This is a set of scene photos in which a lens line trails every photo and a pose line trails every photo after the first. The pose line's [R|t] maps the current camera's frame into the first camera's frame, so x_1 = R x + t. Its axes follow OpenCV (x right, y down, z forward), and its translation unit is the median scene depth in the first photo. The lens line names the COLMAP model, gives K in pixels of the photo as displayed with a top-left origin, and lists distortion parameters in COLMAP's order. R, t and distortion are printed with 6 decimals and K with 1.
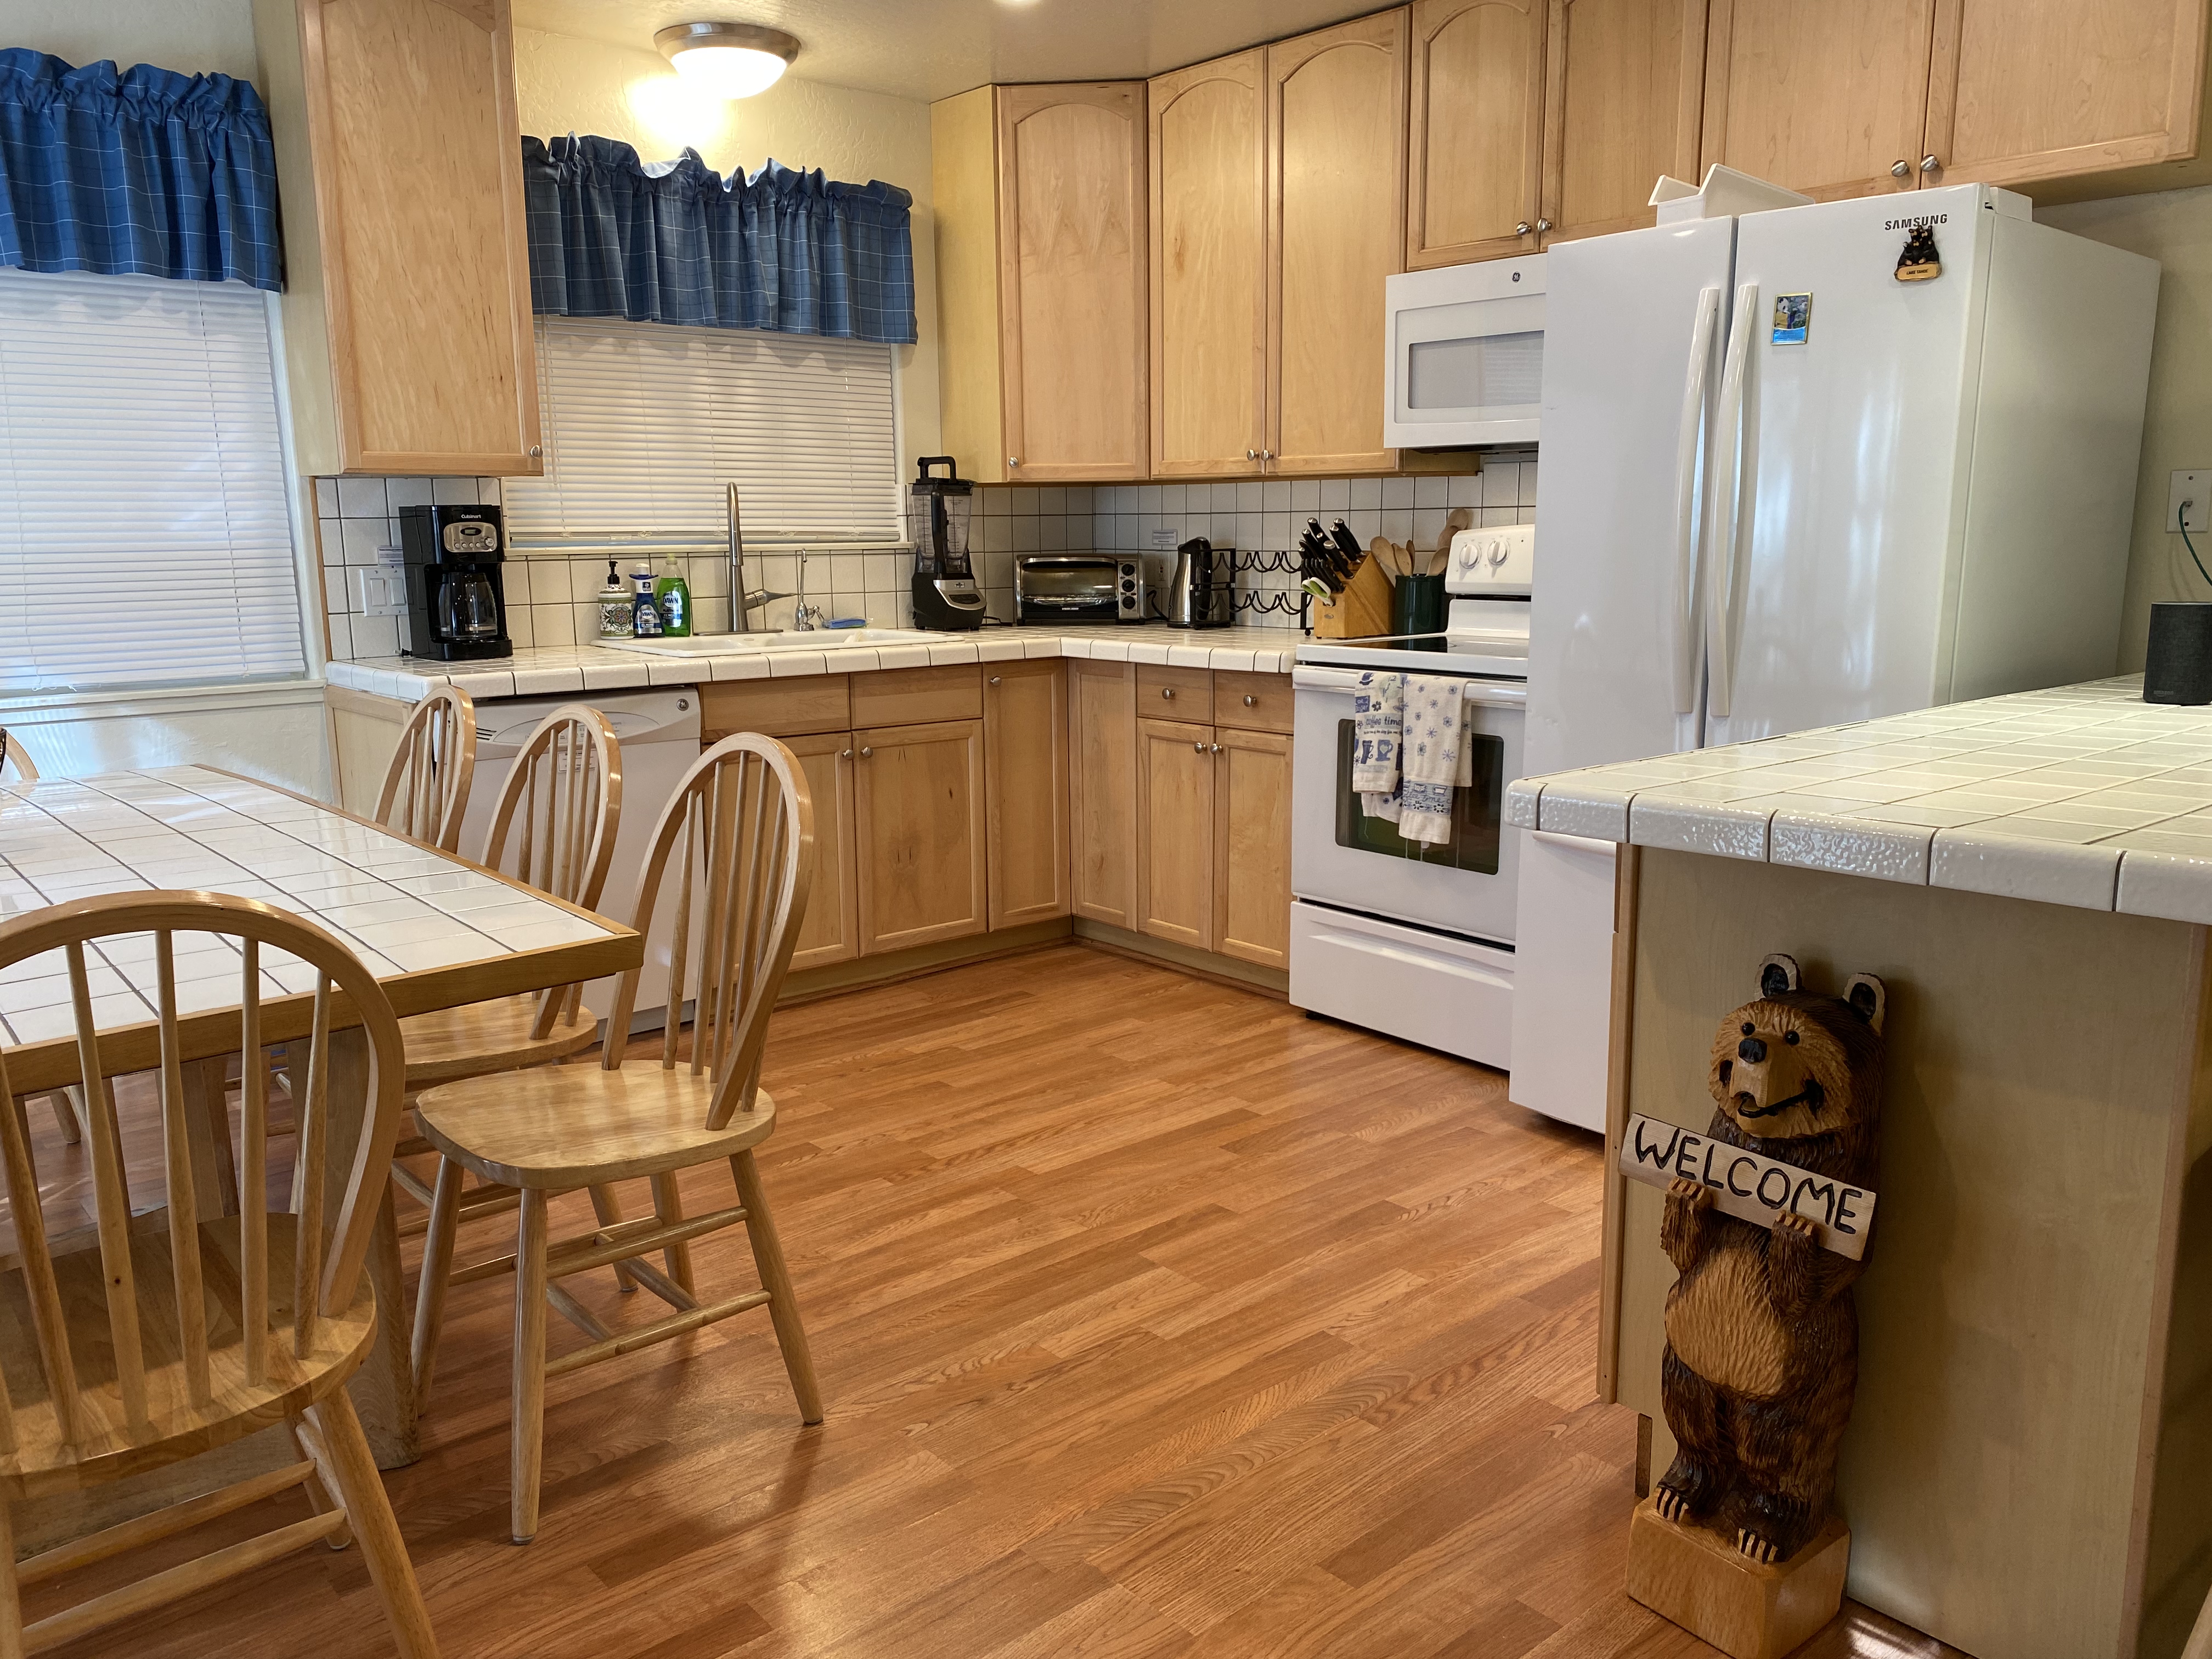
lens RADIAL K [[1688.8, 0, 1110.6], [0, 1688.8, 846.8], [0, 0, 1]] dist [0.039835, -0.041525]
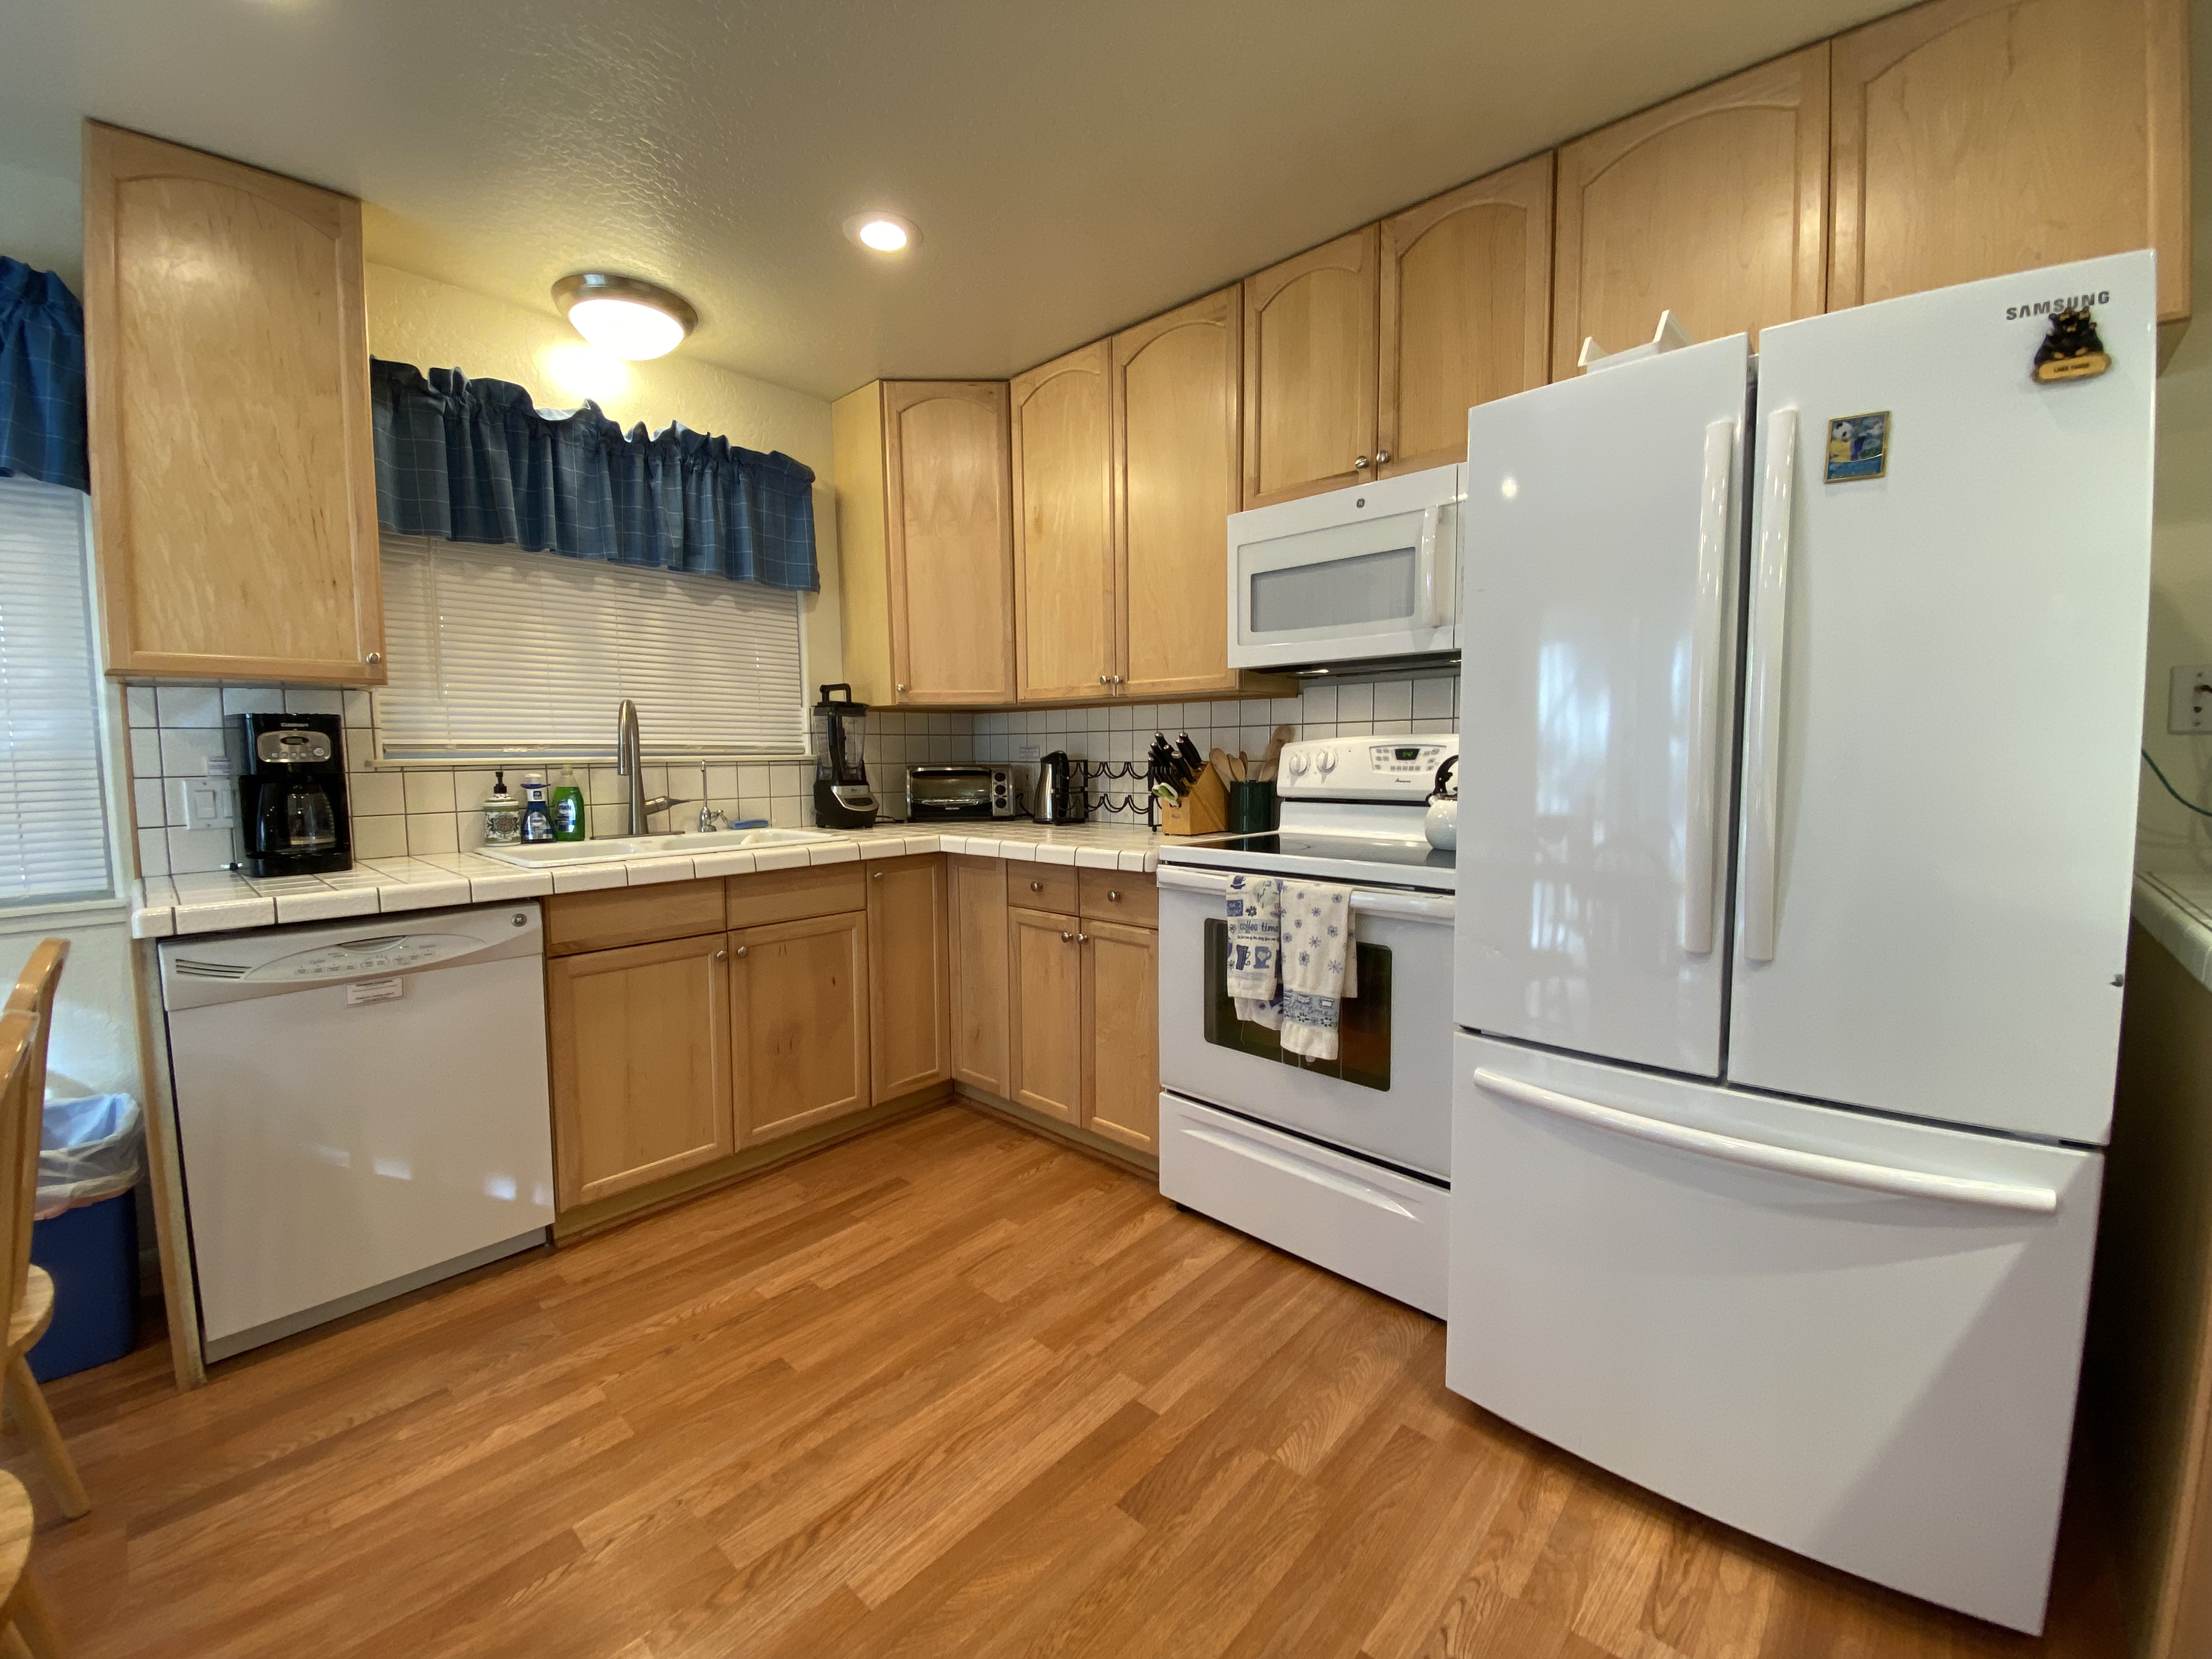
lens RADIAL K [[904.1, 0, 1125.8], [0, 904.1, 819.6], [0, 0, 1]] dist [-0.004033, -0.004760]
pose [[0.989860, -0.010353, 0.141668, 0.009897], [0.027004, 0.992867, -0.116125, -0.067372], [-0.139455, 0.118774, 0.983079, 0.425642]]
